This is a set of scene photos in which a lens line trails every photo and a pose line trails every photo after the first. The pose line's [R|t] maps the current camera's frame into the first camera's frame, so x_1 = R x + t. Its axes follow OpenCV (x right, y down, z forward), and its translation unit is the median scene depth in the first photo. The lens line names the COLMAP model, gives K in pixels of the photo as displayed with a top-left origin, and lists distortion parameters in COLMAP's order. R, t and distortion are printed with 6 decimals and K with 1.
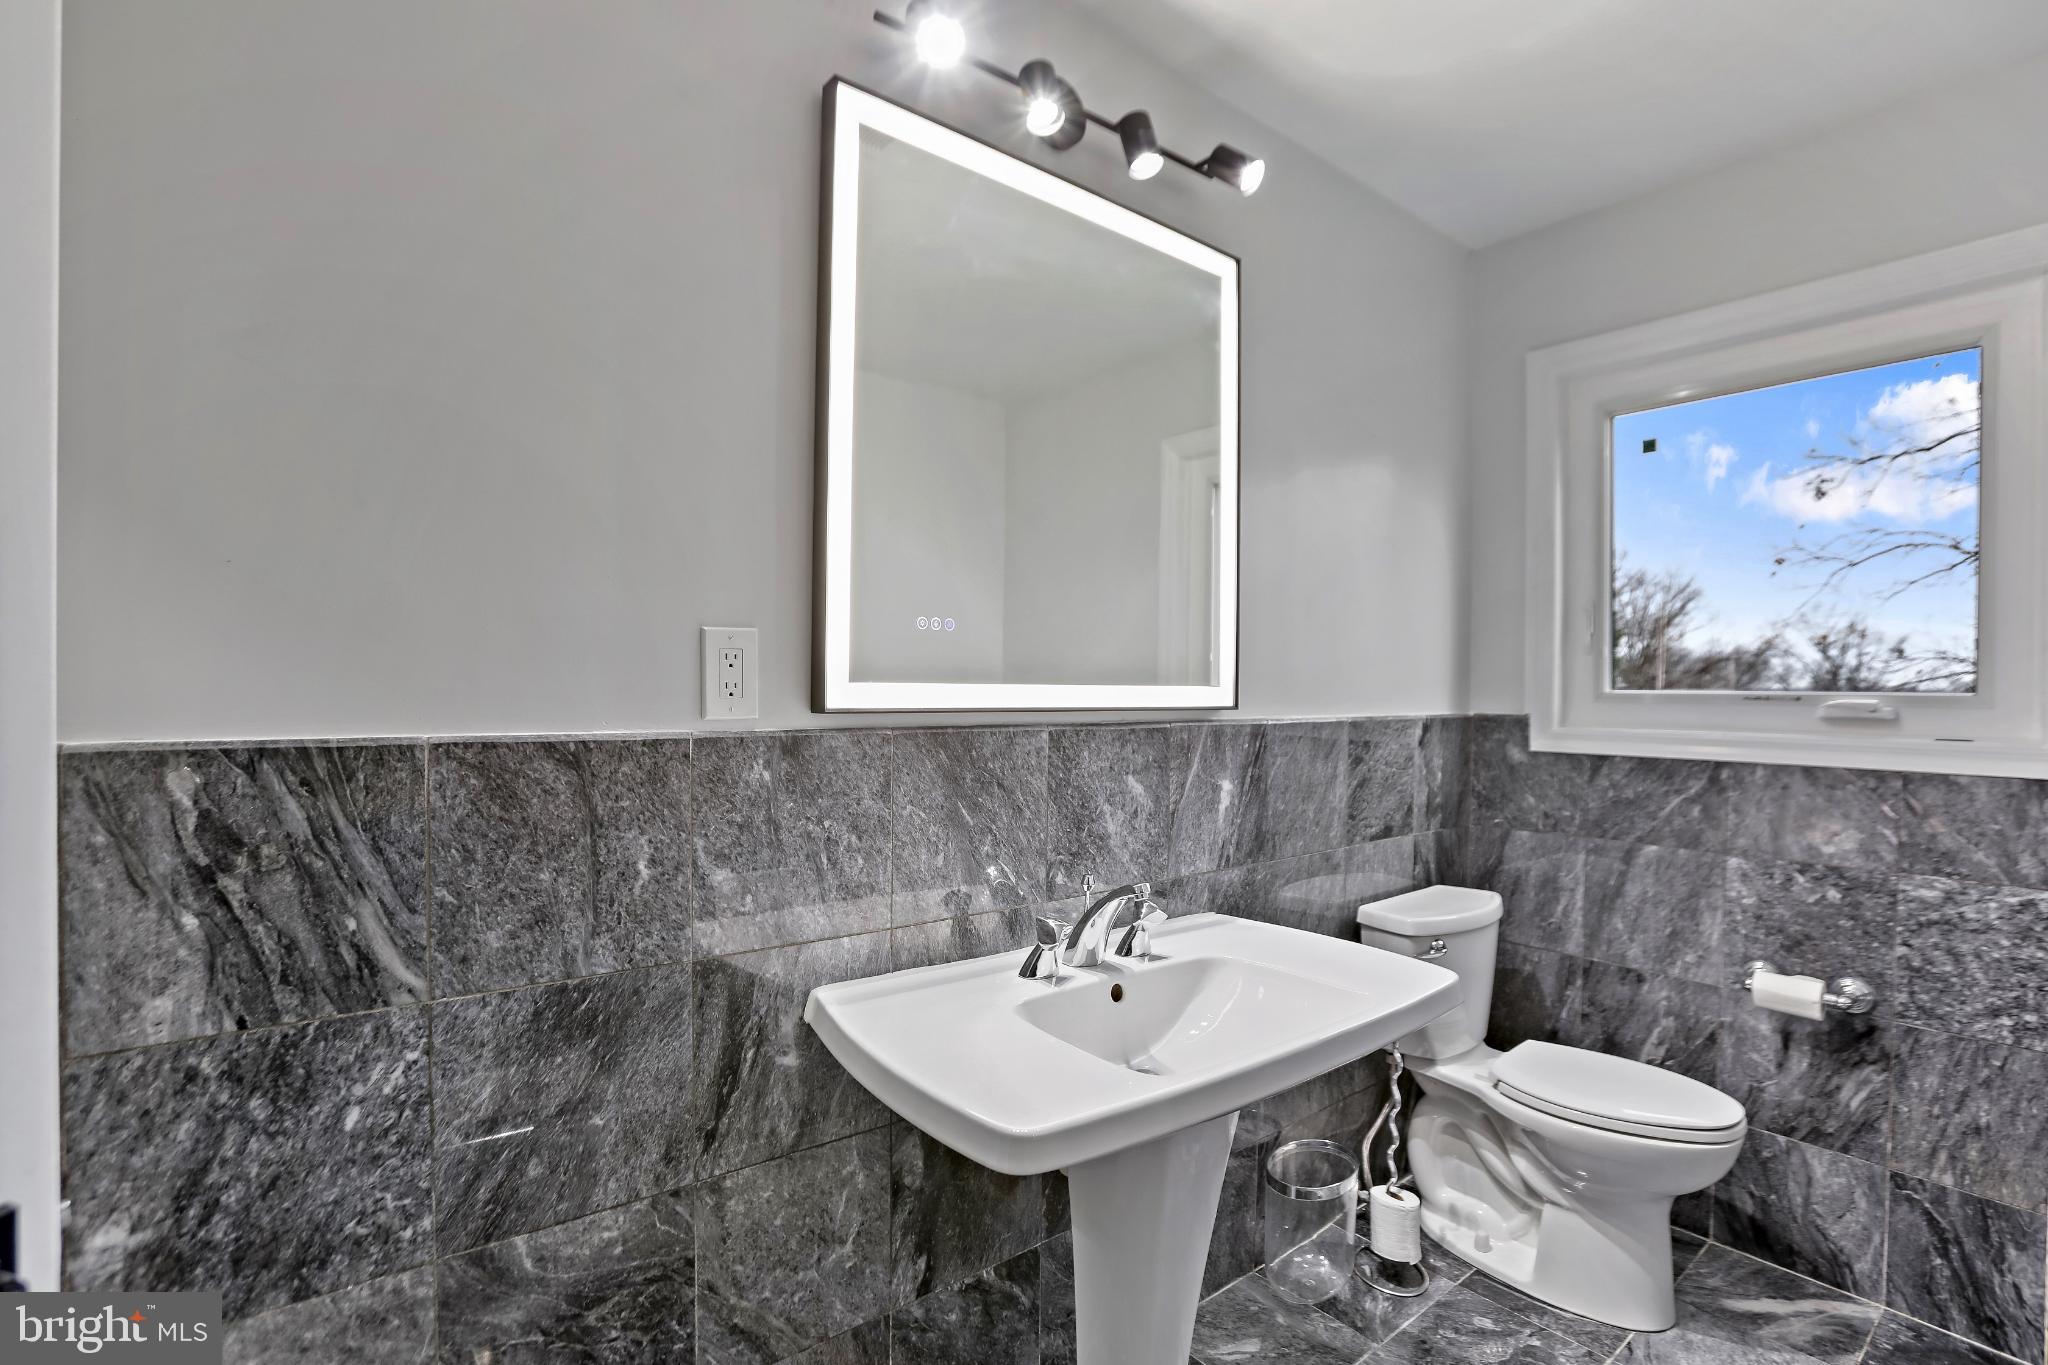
lens RADIAL K [[958.7, 0, 1015.7], [0, 958.7, 679.4], [0, 0, 1]] dist [-0.052150, 0.014999]
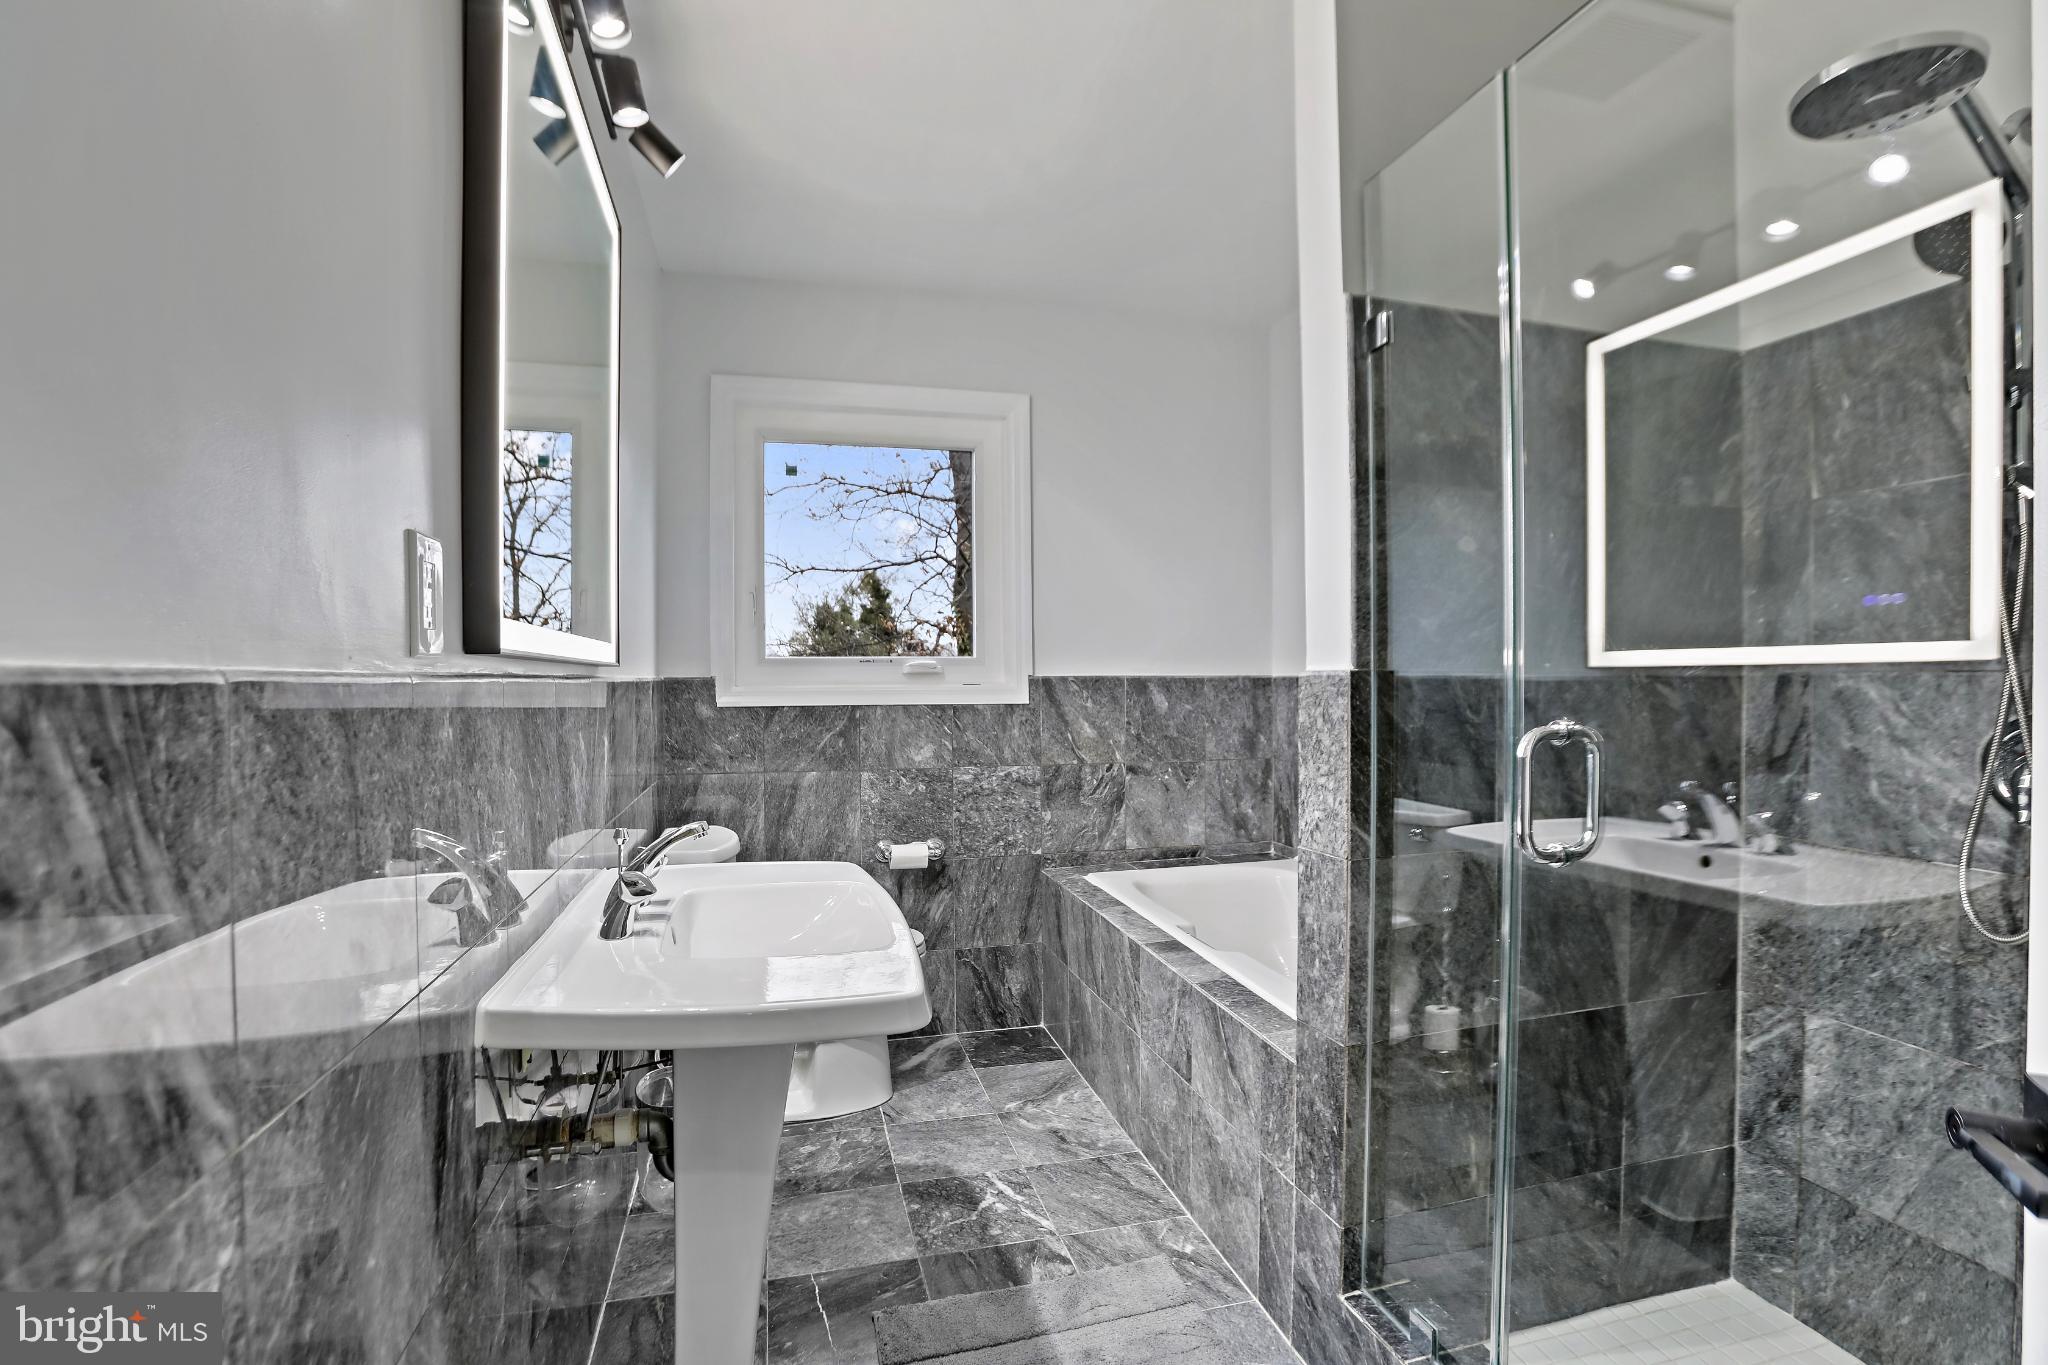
lens RADIAL K [[958.7, 0, 1024.6], [0, 958.7, 681.1], [0, 0, 1]] dist [-0.052150, 0.014999]
pose [[0.405500, -0.012966, 0.914003, -0.535794], [0.000641, 0.999903, 0.013900, 0.035002], [-0.914095, -0.005050, 0.405469, 0.205109]]
